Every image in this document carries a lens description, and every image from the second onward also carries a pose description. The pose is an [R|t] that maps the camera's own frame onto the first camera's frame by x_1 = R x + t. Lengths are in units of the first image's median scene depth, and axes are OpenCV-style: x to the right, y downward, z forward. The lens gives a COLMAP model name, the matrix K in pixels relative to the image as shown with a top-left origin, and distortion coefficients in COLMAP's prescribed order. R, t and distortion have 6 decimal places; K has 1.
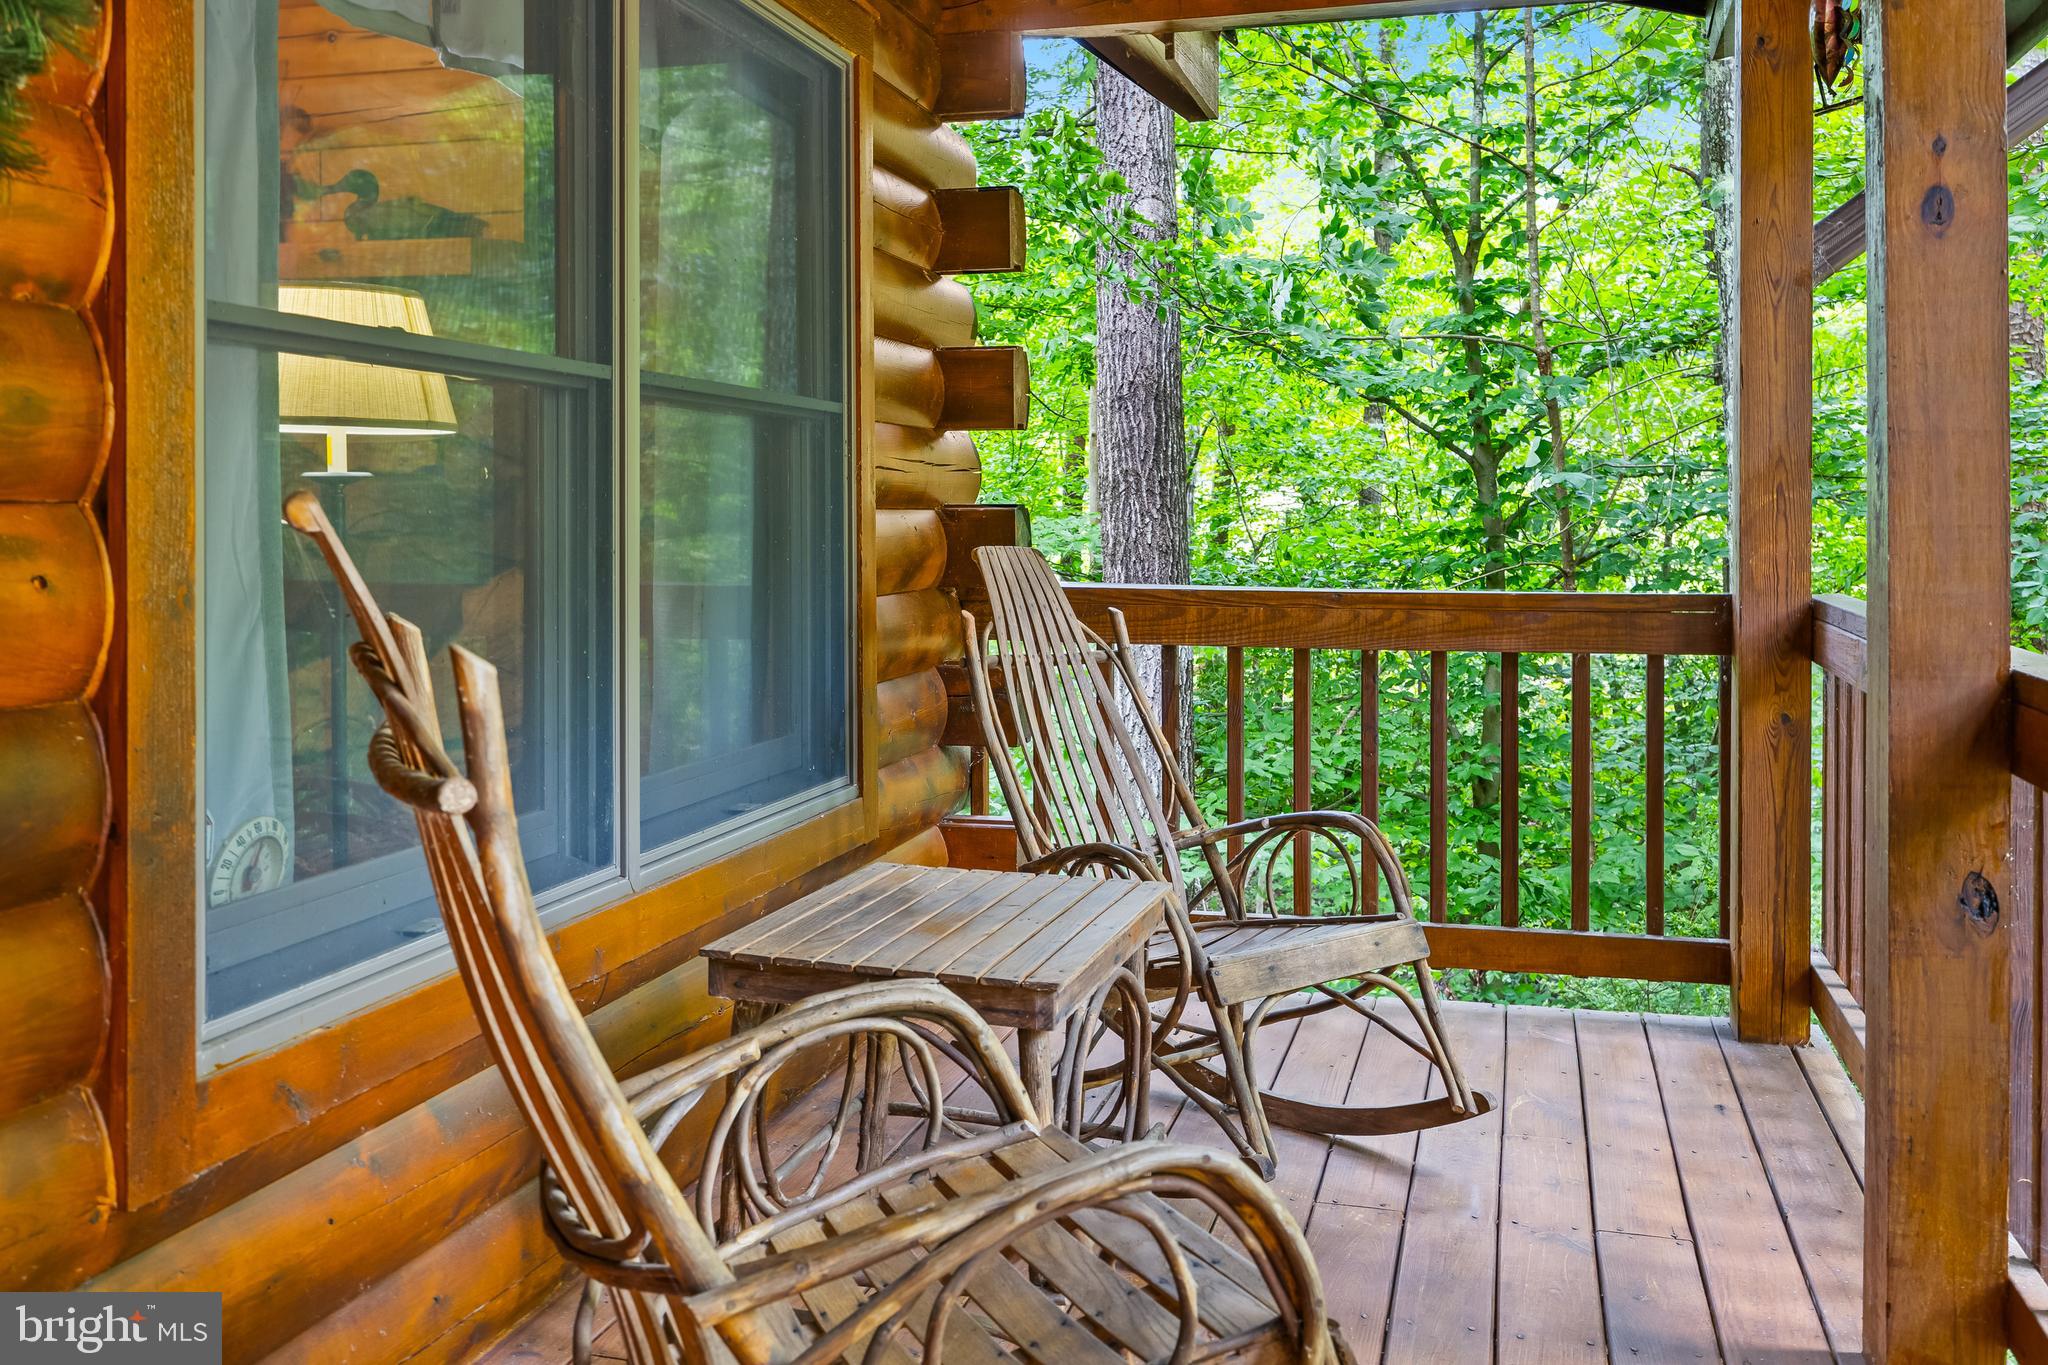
lens RADIAL K [[1910.1, 0, 1024.3], [0, 1910.1, 532.7], [0, 0, 1]] dist [0.001400, 0.006276]
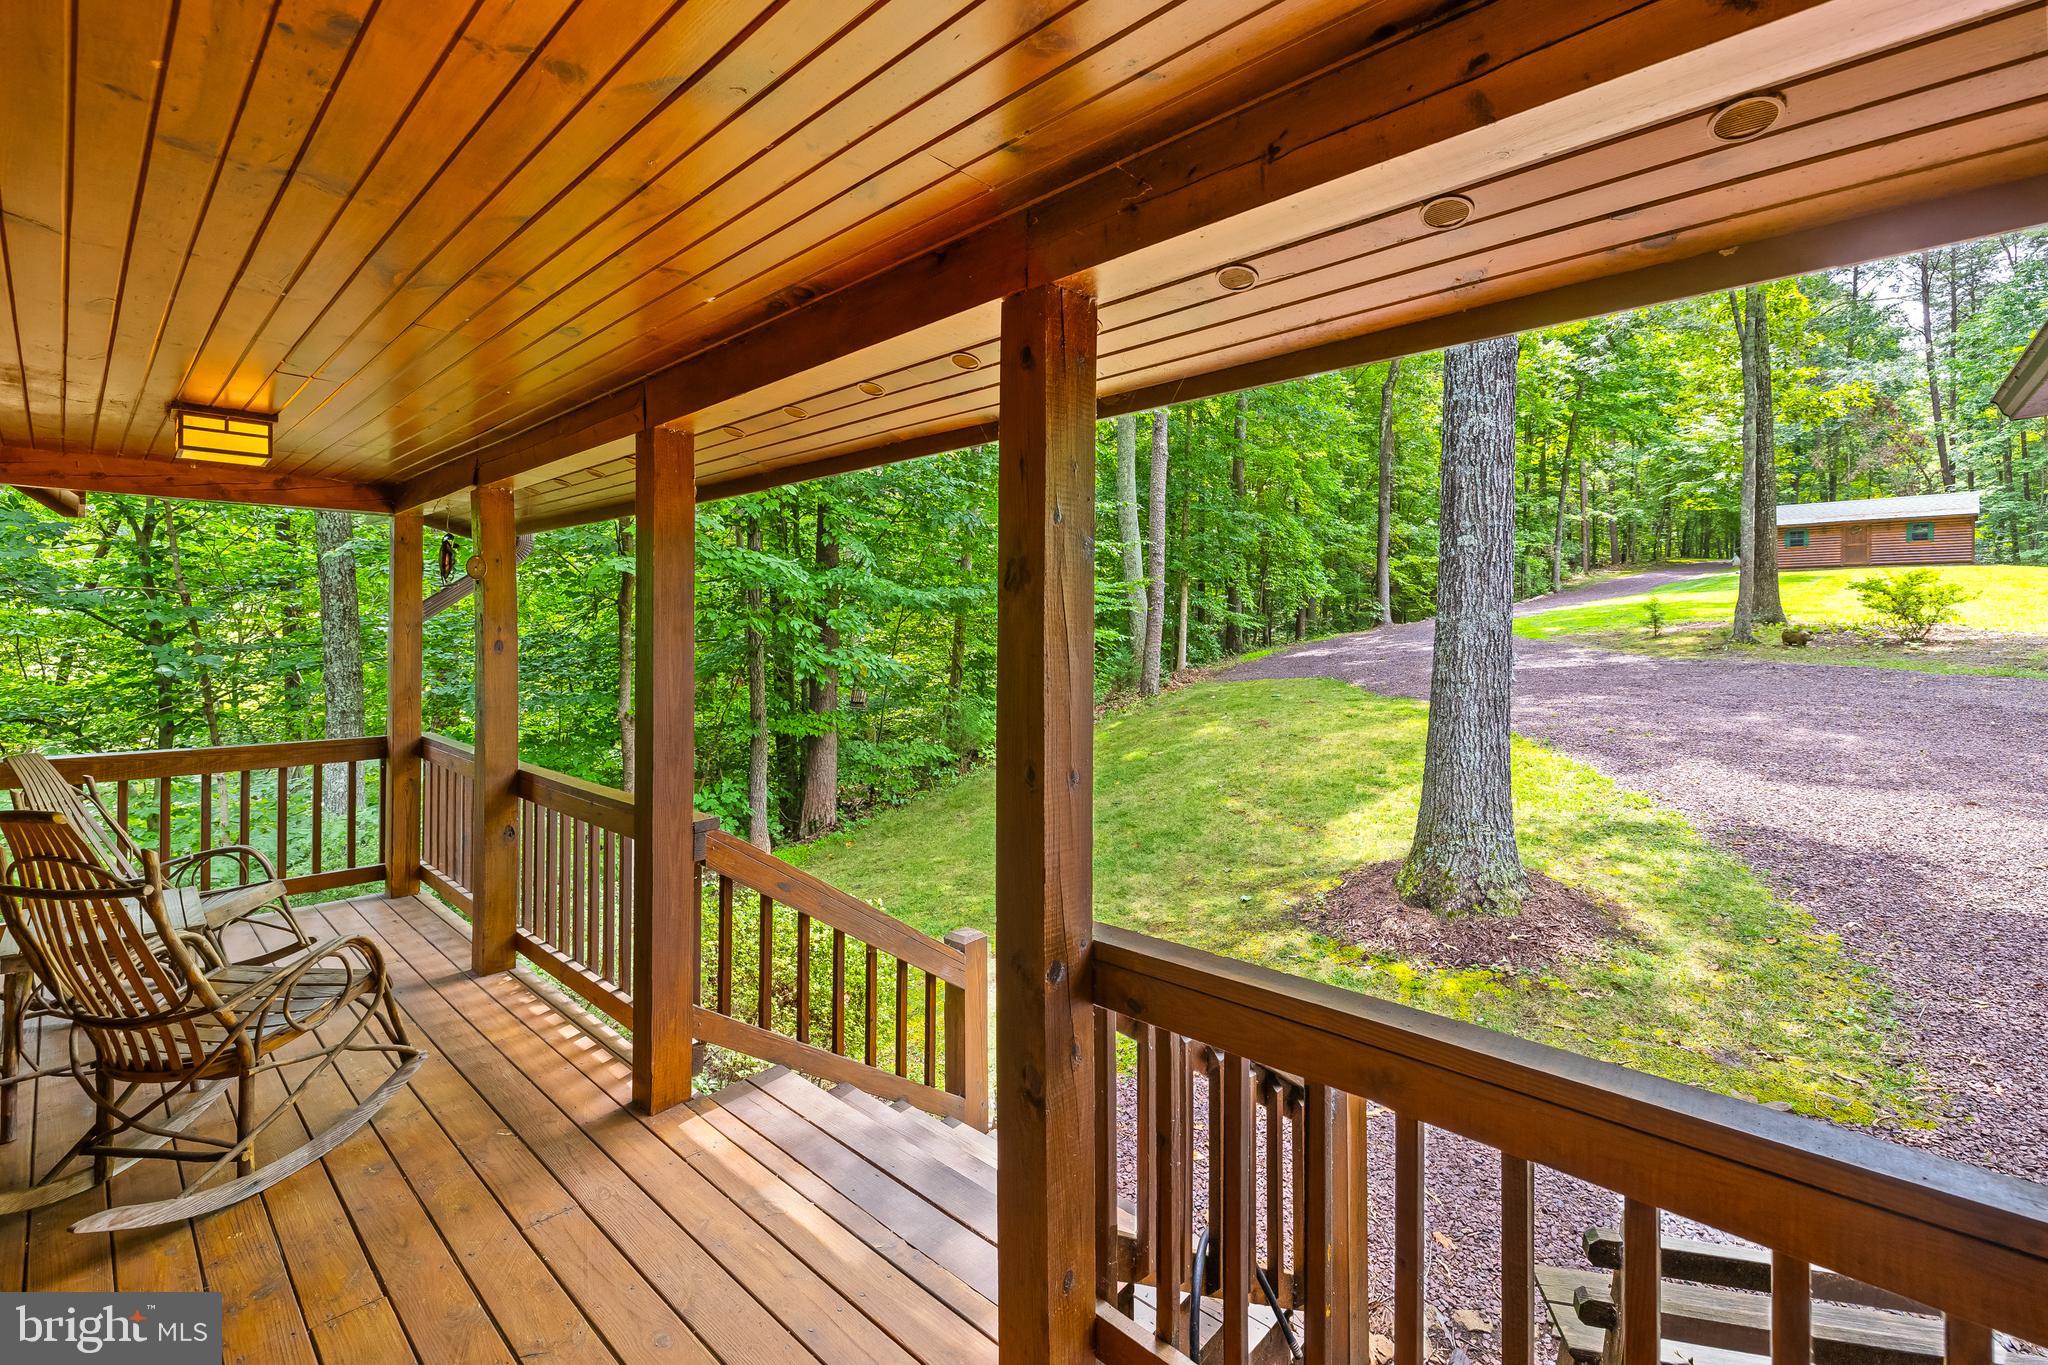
lens RADIAL K [[874.3, 0, 1020.7], [0, 874.3, 624.0], [0, 0, 1]] dist [-0.000526, -0.000113]
pose [[0.470012, 0.010226, 0.882601, -0.320659], [0.005399, 0.999881, -0.014460, -0.109098], [-0.882643, 0.011561, 0.469901, -0.406375]]
